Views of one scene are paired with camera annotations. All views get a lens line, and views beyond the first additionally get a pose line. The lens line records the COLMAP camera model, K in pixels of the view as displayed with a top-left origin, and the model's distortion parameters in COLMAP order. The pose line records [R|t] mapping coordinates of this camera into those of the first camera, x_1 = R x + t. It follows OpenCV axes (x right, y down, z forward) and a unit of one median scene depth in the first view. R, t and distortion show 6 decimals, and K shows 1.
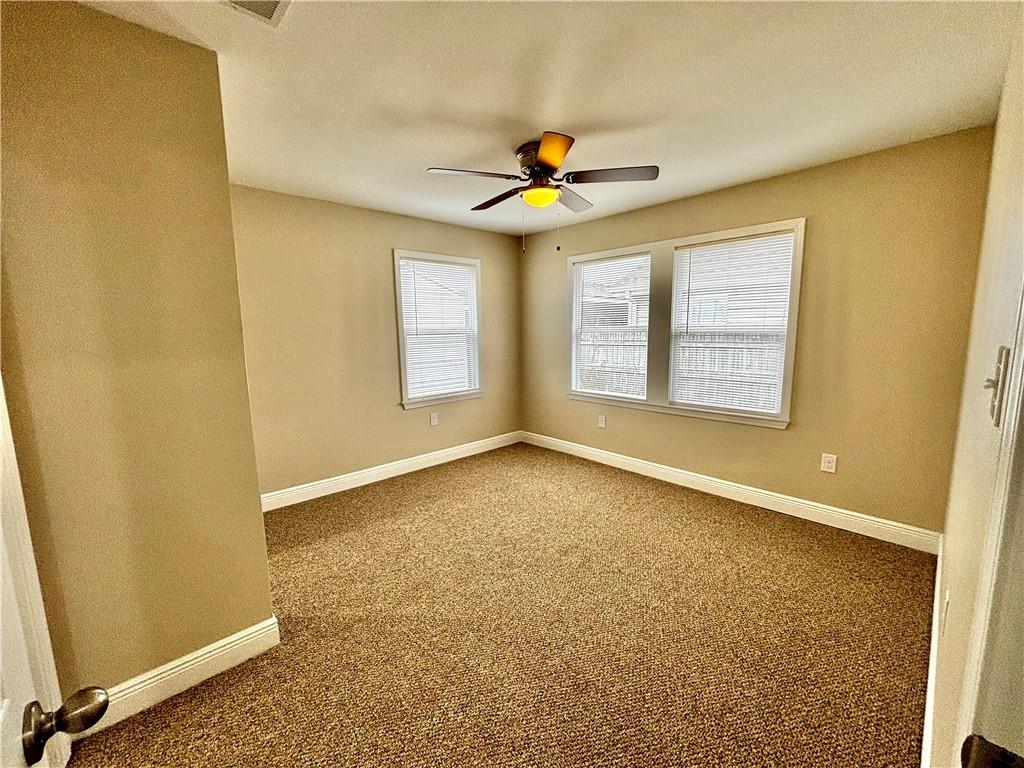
lens RADIAL K [[412.7, 0, 512.0], [0, 412.7, 384.0], [0, 0, 1]] dist [0.000206, -0.000046]
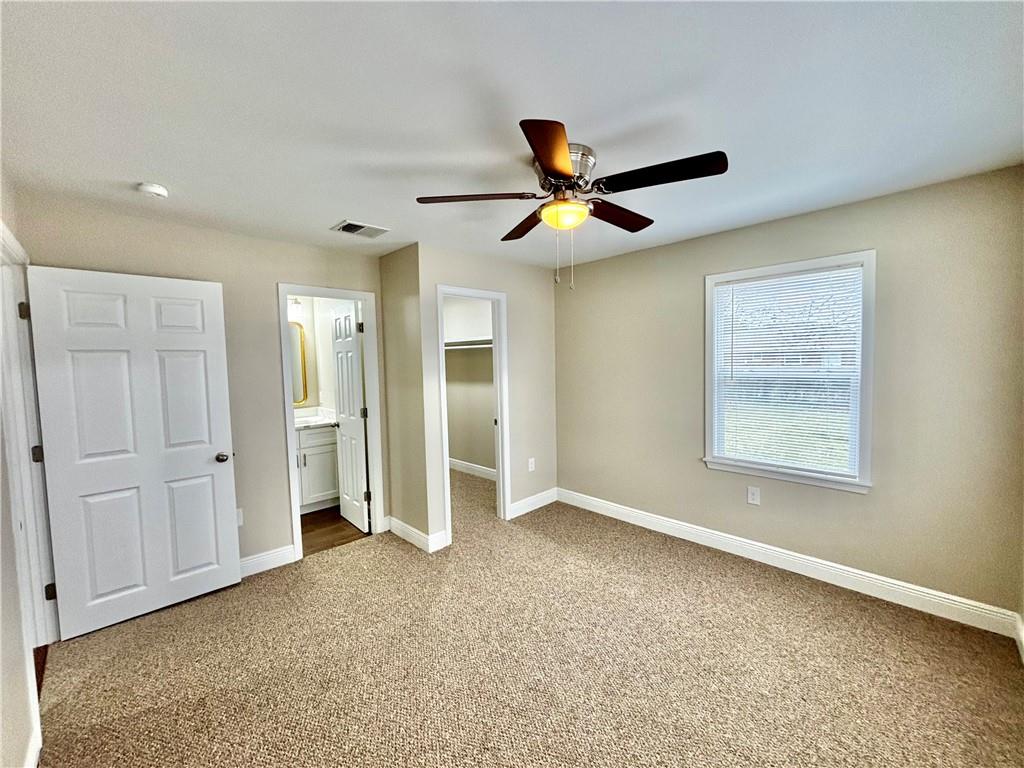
lens RADIAL K [[412.7, 0, 512.0], [0, 412.7, 384.0], [0, 0, 1]] dist [0.000206, -0.000046]
pose [[0.021545, 0.074035, -0.997023, 0.649557], [-0.116823, 0.990609, 0.071034, -0.140045], [0.992919, 0.114944, 0.029991, 0.693355]]
